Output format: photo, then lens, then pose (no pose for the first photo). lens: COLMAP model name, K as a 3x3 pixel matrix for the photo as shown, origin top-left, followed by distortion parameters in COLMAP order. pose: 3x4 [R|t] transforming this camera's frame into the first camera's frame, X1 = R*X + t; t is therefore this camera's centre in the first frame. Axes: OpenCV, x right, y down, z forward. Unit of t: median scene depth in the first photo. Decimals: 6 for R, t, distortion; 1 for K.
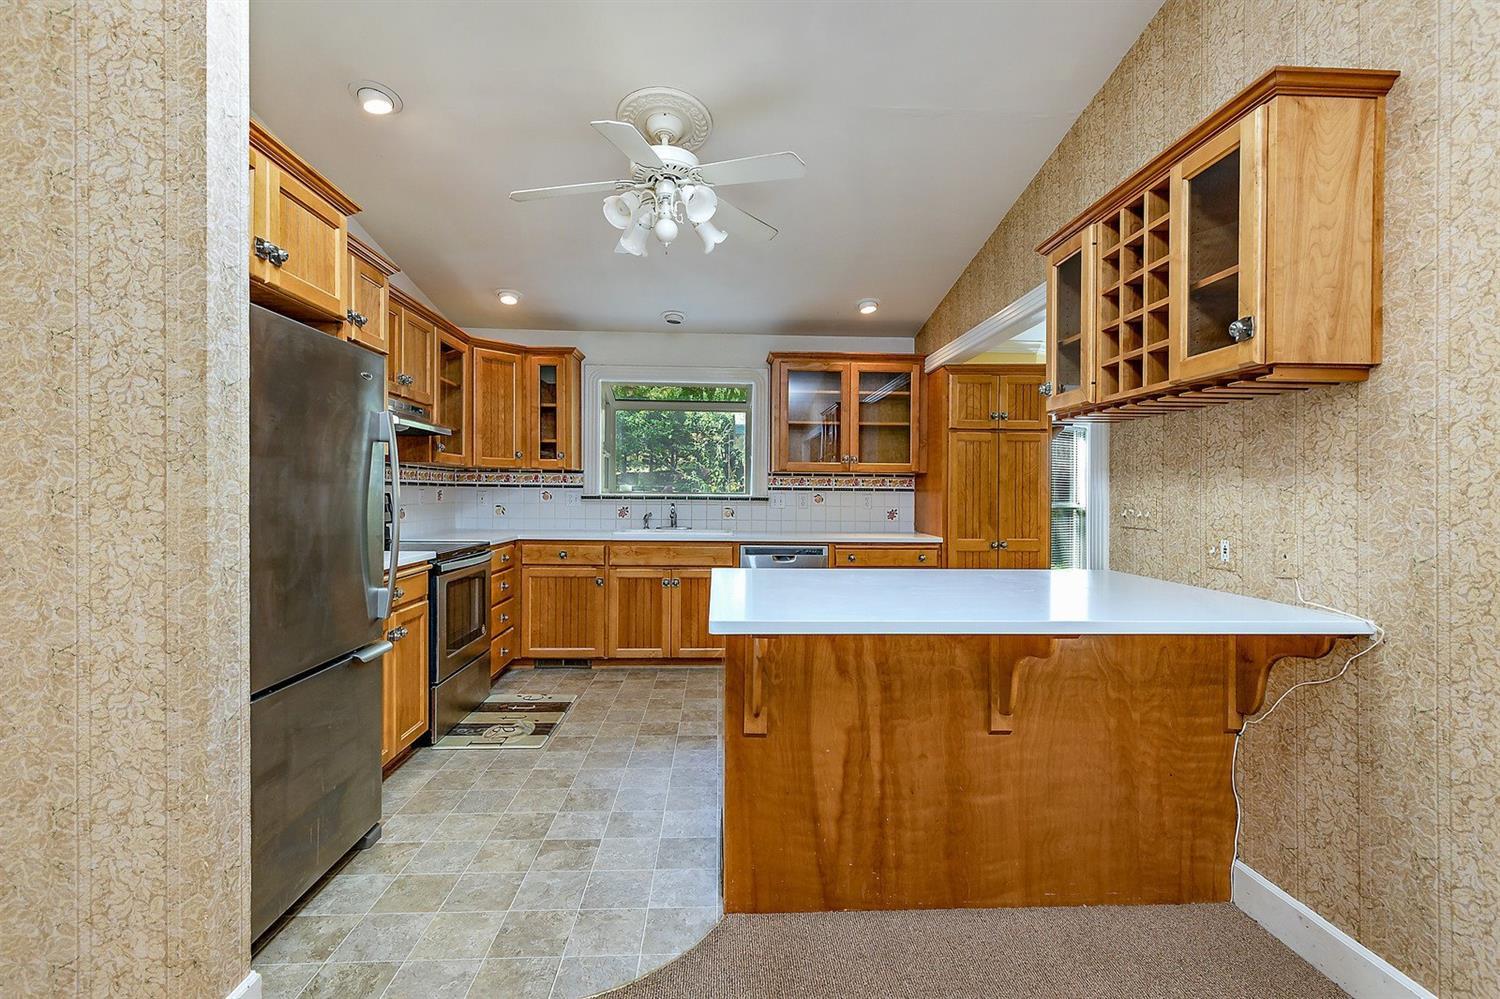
lens RADIAL K [[663.1, 0, 750.8], [0, 663.1, 488.4], [0, 0, 1]] dist [0.010198, -0.000225]
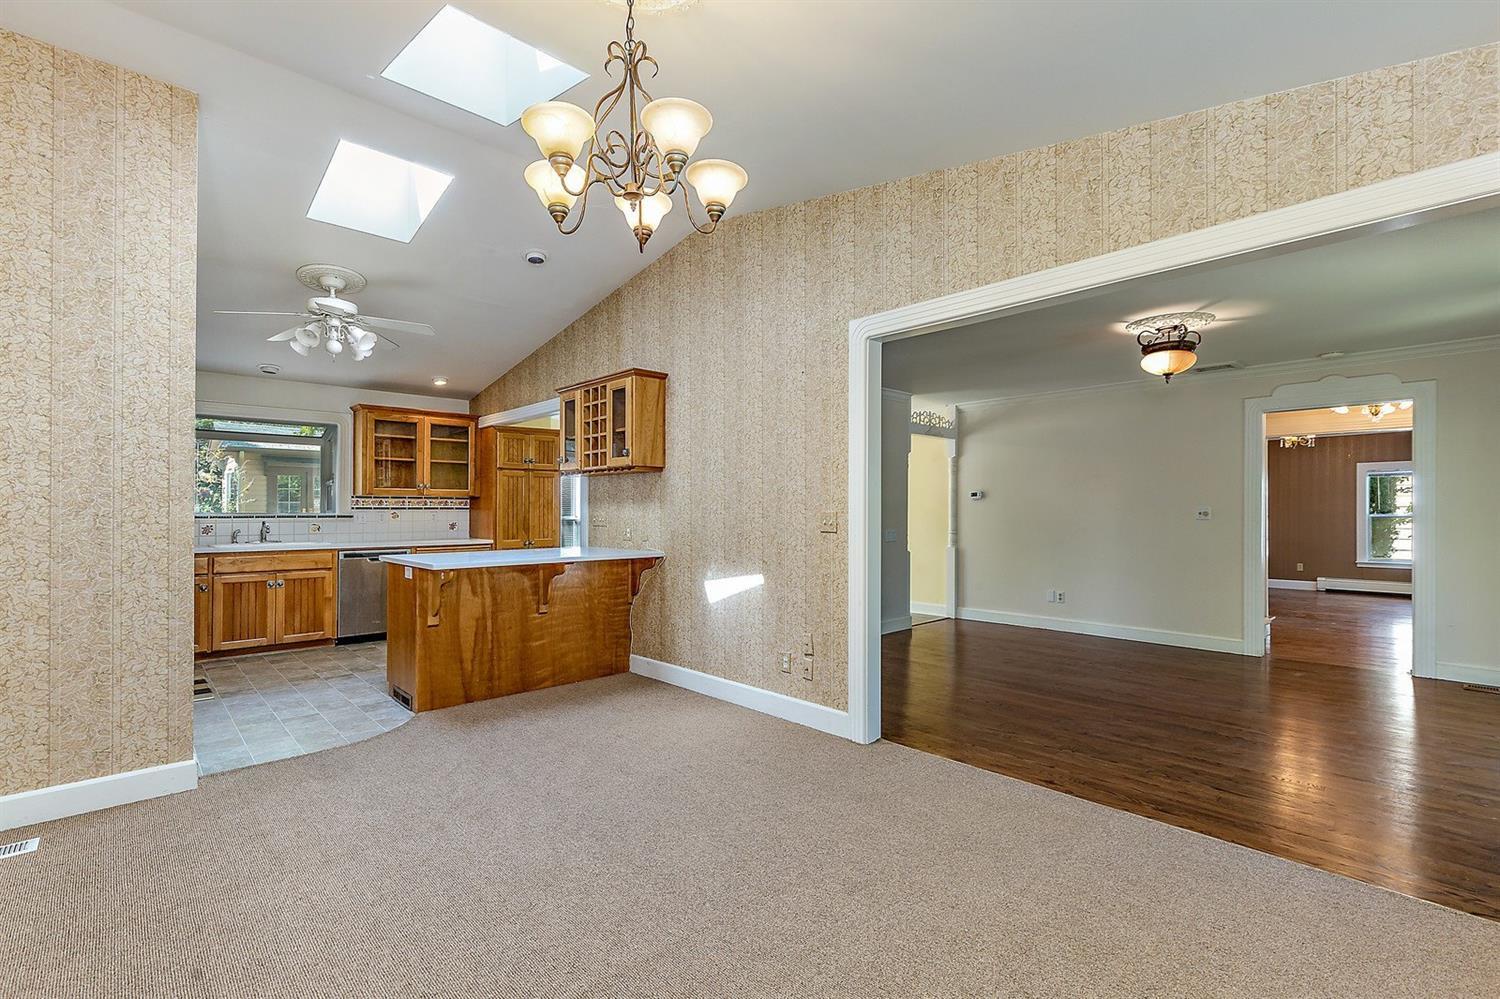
lens RADIAL K [[673.0, 0, 741.6], [0, 673.0, 499.4], [0, 0, 1]] dist [0.001291, 0.000016]
pose [[0.768472, 0.000024, 0.639884, -0.587447], [0.004656, 0.999973, -0.005629, -0.015279], [-0.639867, 0.007305, 0.768451, -1.236259]]
